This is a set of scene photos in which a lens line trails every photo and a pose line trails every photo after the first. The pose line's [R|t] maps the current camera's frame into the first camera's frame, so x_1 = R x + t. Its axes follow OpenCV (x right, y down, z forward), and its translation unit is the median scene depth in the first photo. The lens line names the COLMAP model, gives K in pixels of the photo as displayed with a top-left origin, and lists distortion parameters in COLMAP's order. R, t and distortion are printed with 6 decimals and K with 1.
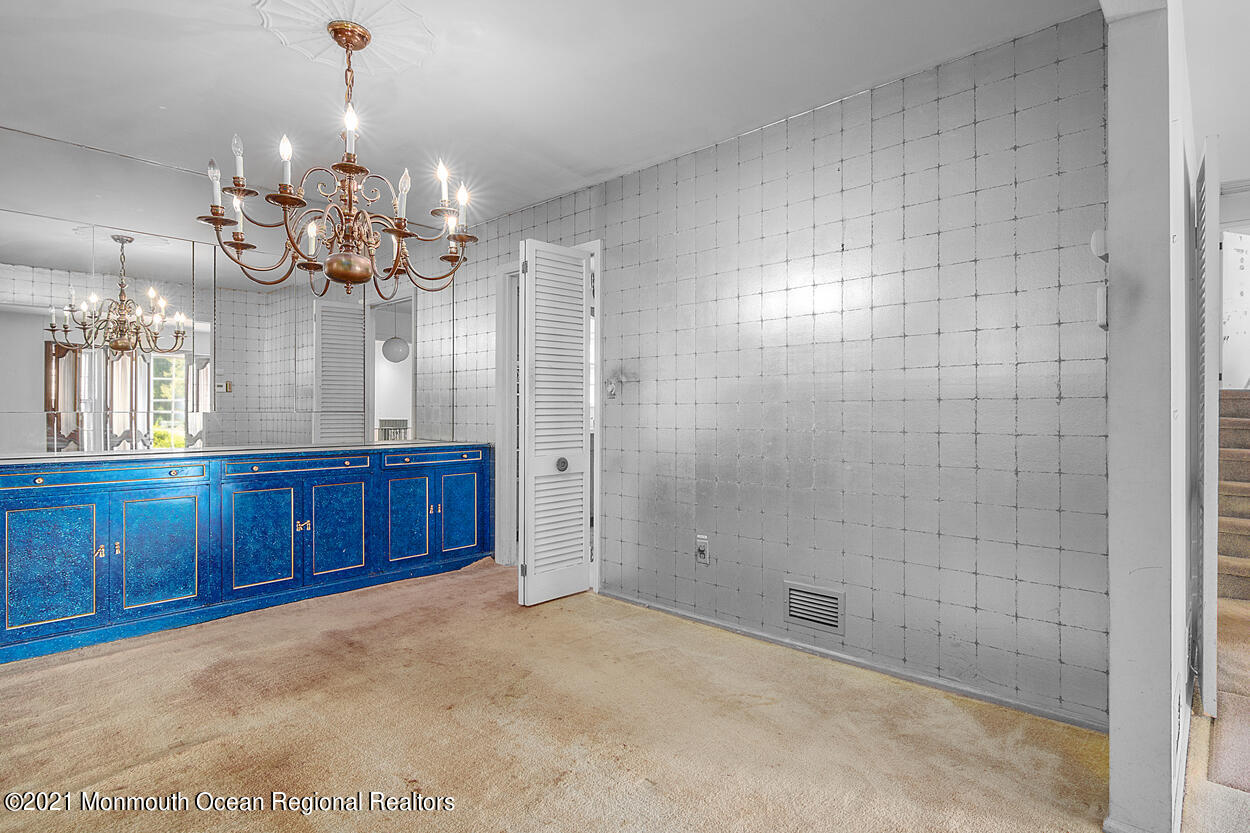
lens RADIAL K [[621.1, 0, 601.0], [0, 621.1, 402.5], [0, 0, 1]] dist [0.004336, -0.009538]
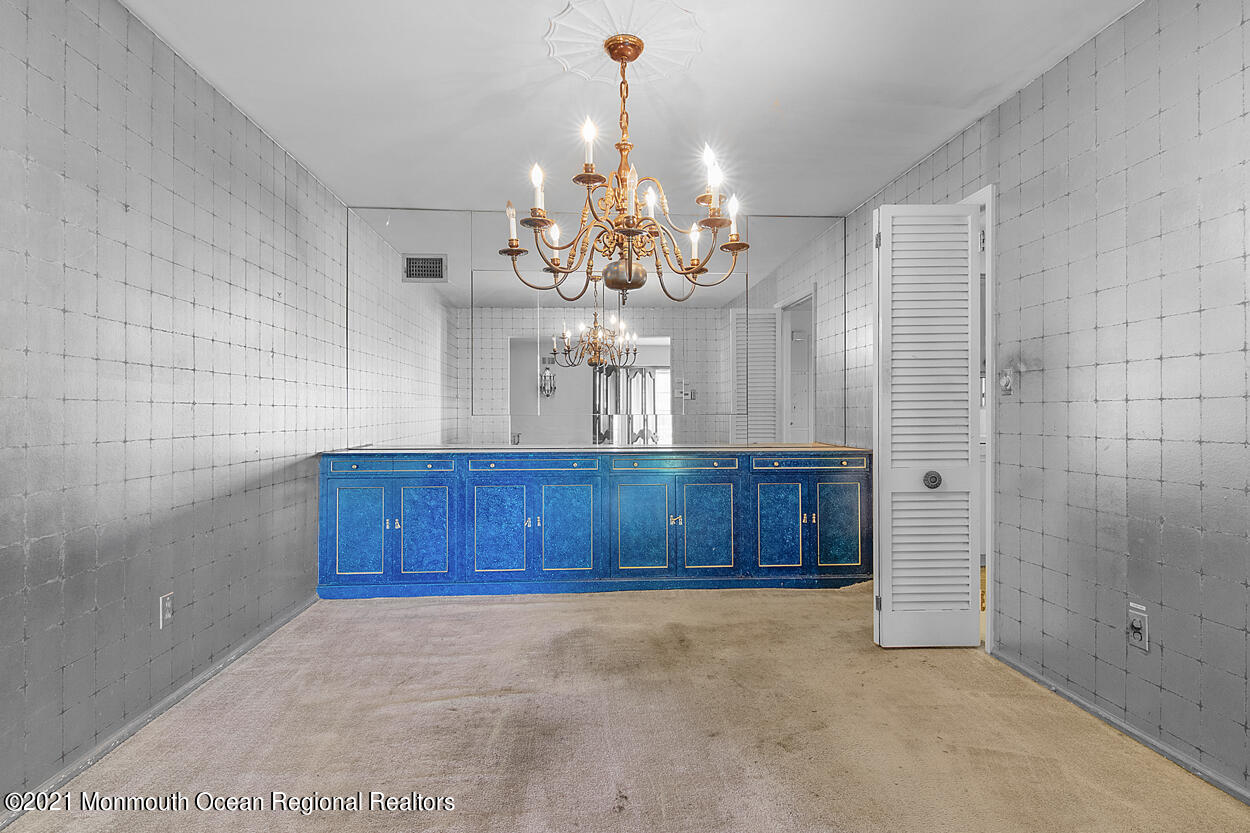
lens RADIAL K [[621.2, 0, 622.1], [0, 621.2, 408.2], [0, 0, 1]] dist [0.004071, -0.007841]
pose [[0.741003, -0.008347, -0.671450, 0.185355], [0.012672, 0.999919, 0.001554, 0.001959], [0.671383, -0.009660, 0.741048, 0.152756]]
